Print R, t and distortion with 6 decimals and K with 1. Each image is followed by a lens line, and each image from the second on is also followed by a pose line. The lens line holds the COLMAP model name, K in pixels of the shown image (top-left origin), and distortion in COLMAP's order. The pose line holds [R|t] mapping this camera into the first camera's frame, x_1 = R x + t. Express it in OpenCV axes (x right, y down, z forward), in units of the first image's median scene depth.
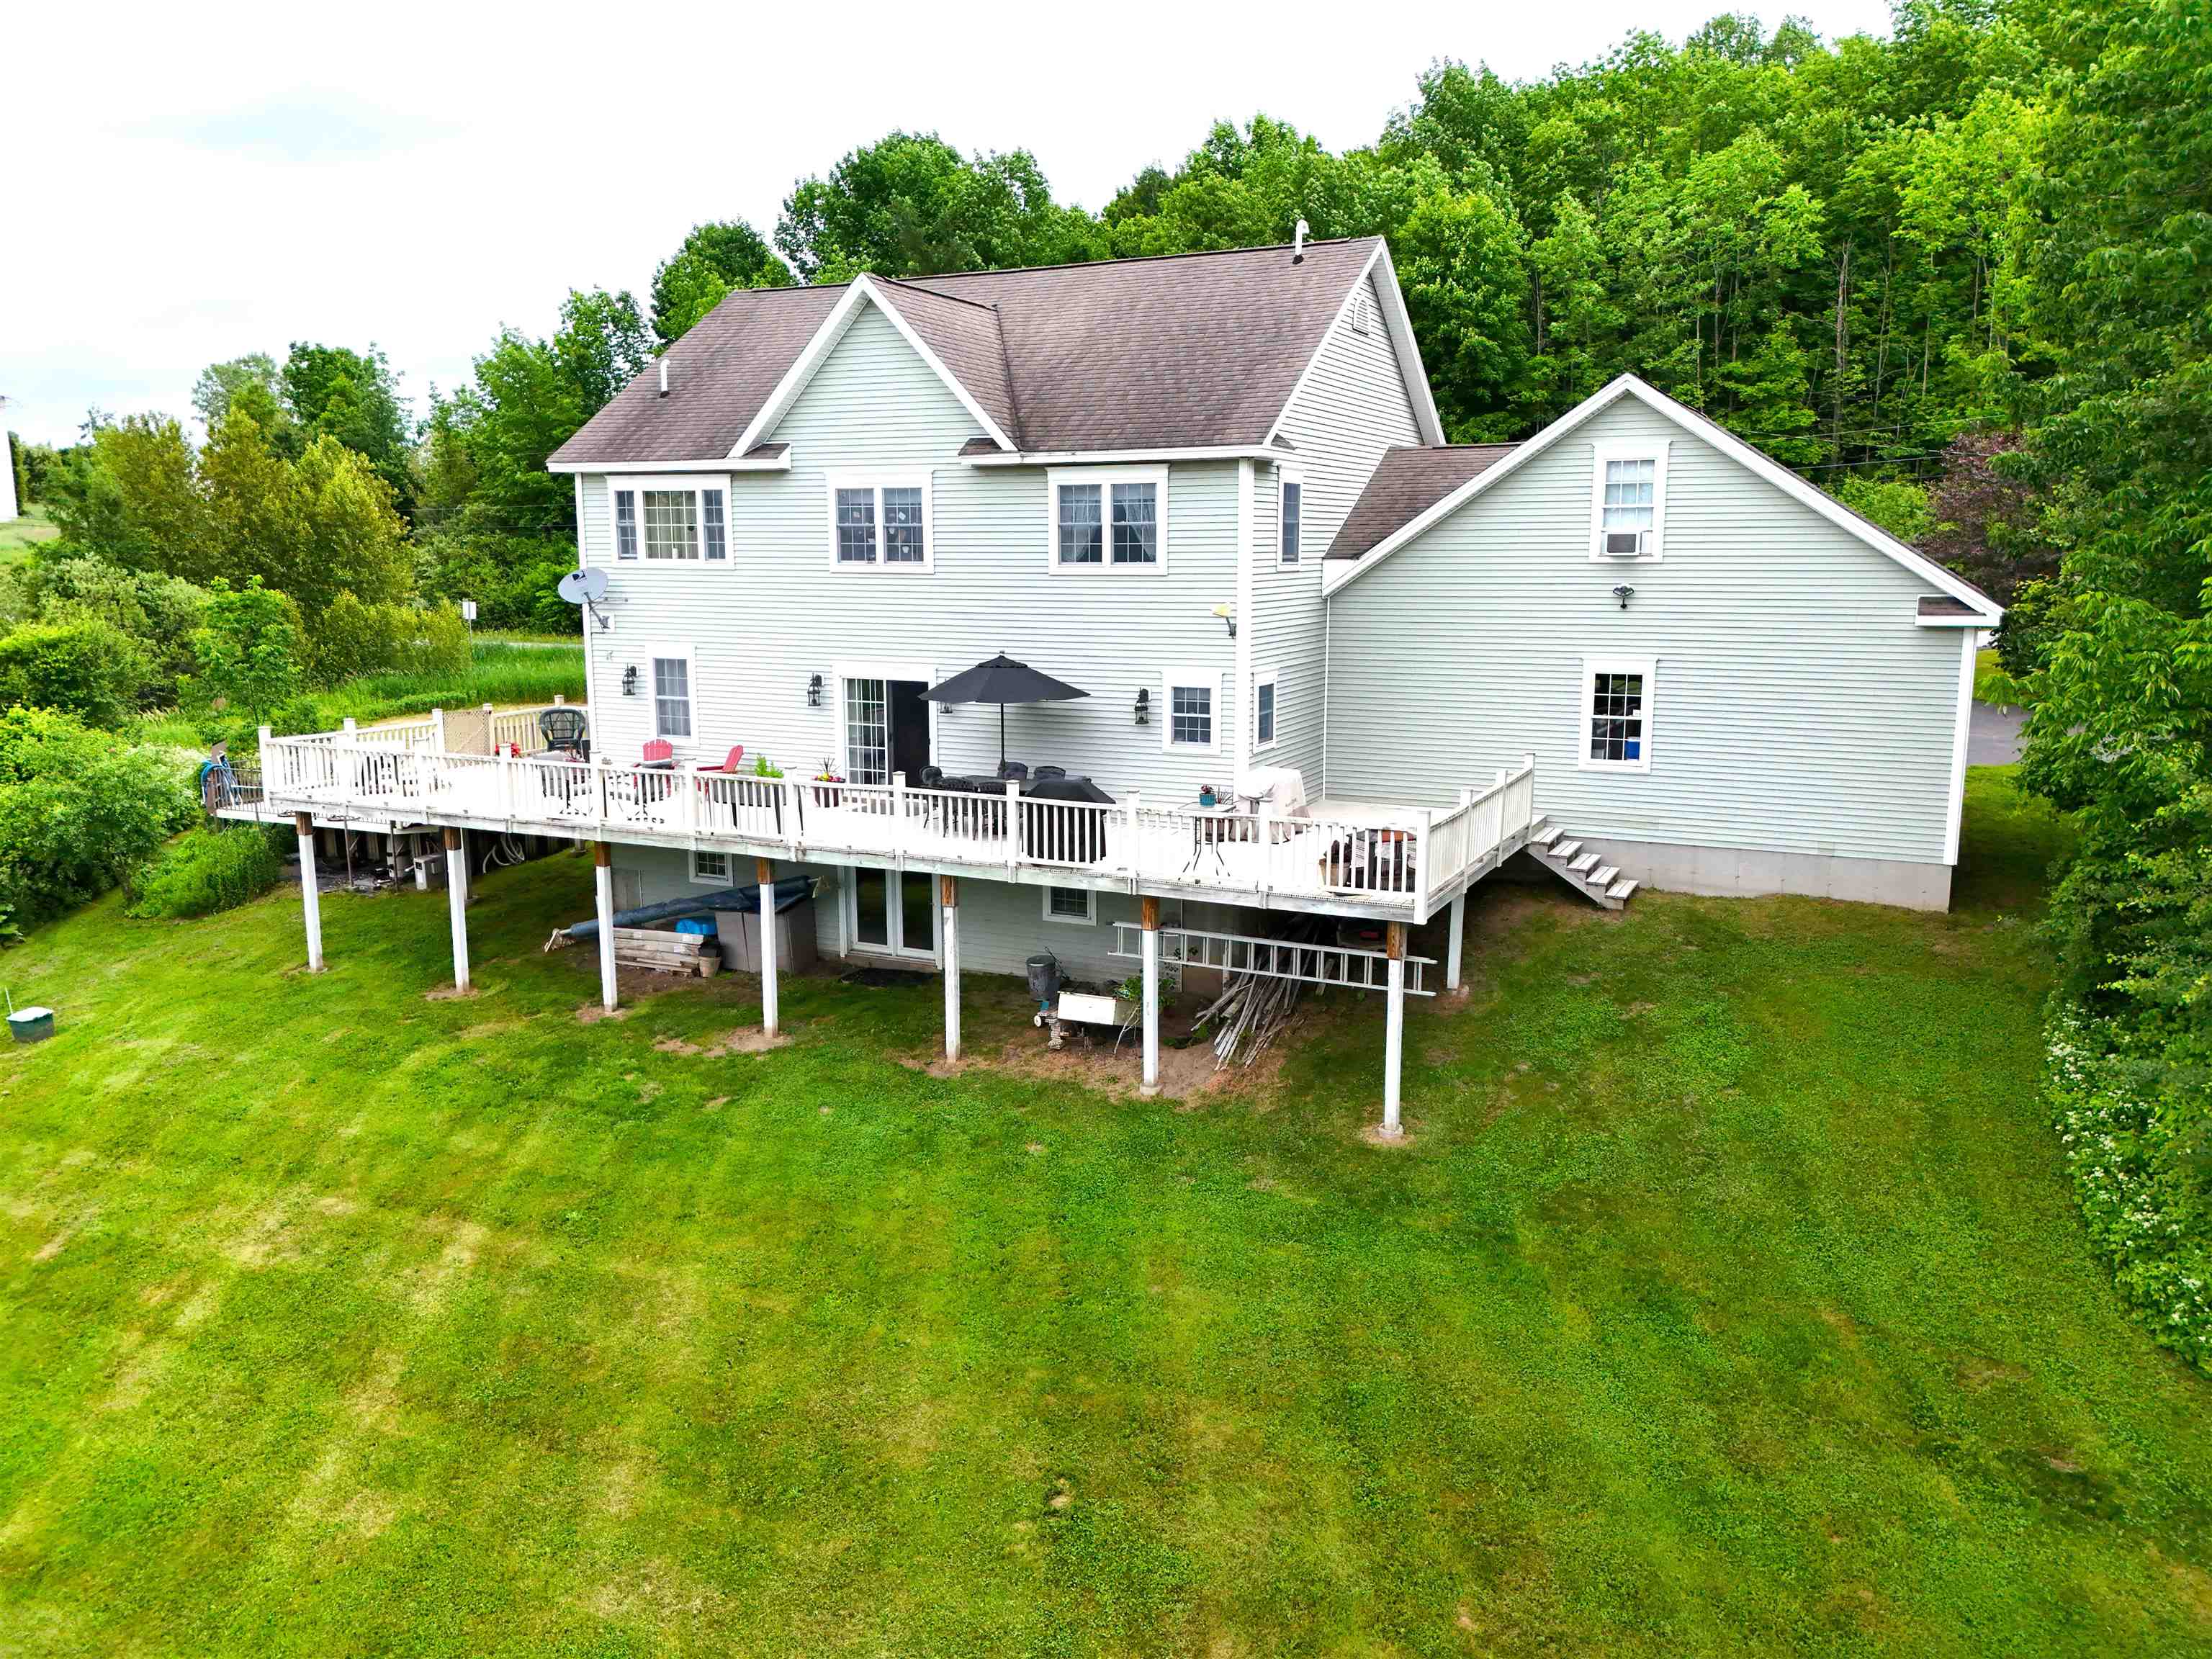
lens RADIAL K [[1599.5, 0, 1106.0], [0, 1599.5, 829.5], [0, 0, 1]] dist [0.080952, -0.071827]
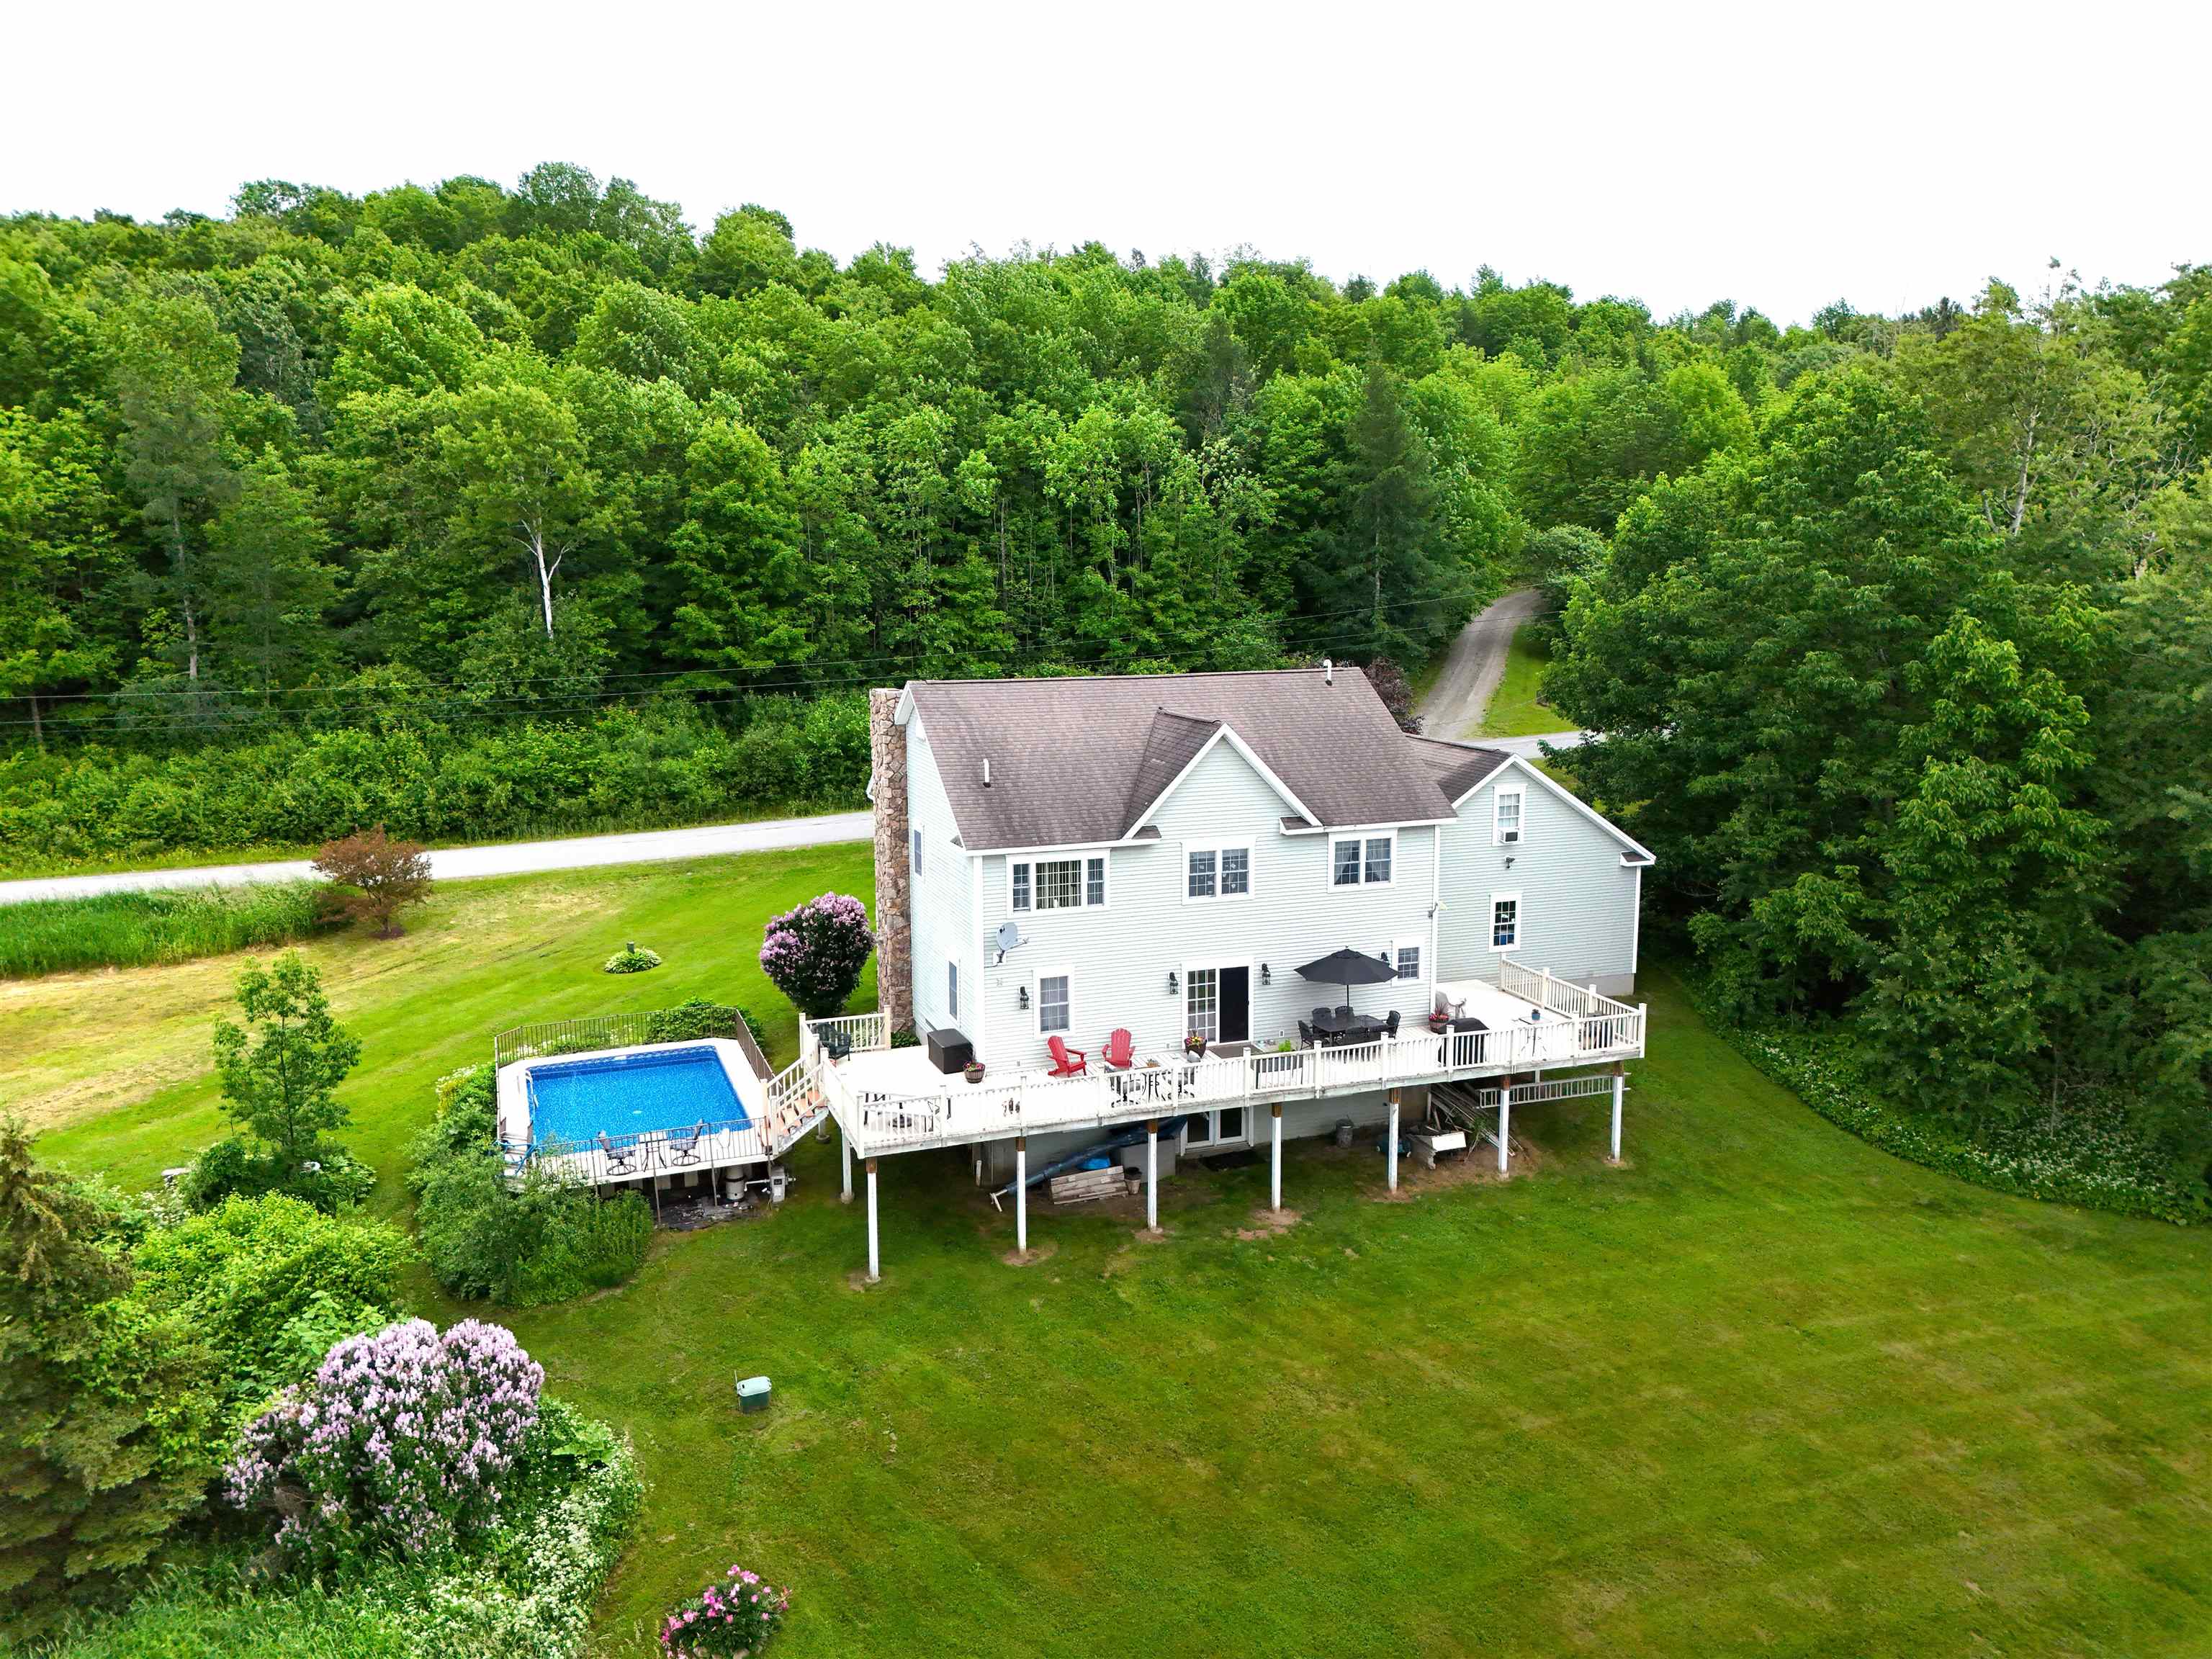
lens RADIAL K [[1577.5, 0, 1106.0], [0, 1577.5, 829.5], [0, 0, 1]] dist [0.103869, -0.138140]
pose [[0.696117, -0.117687, 0.708217, -1.272757], [0.130015, 0.990827, 0.036855, -0.296119], [-0.706057, 0.066423, 0.705033, -0.004781]]
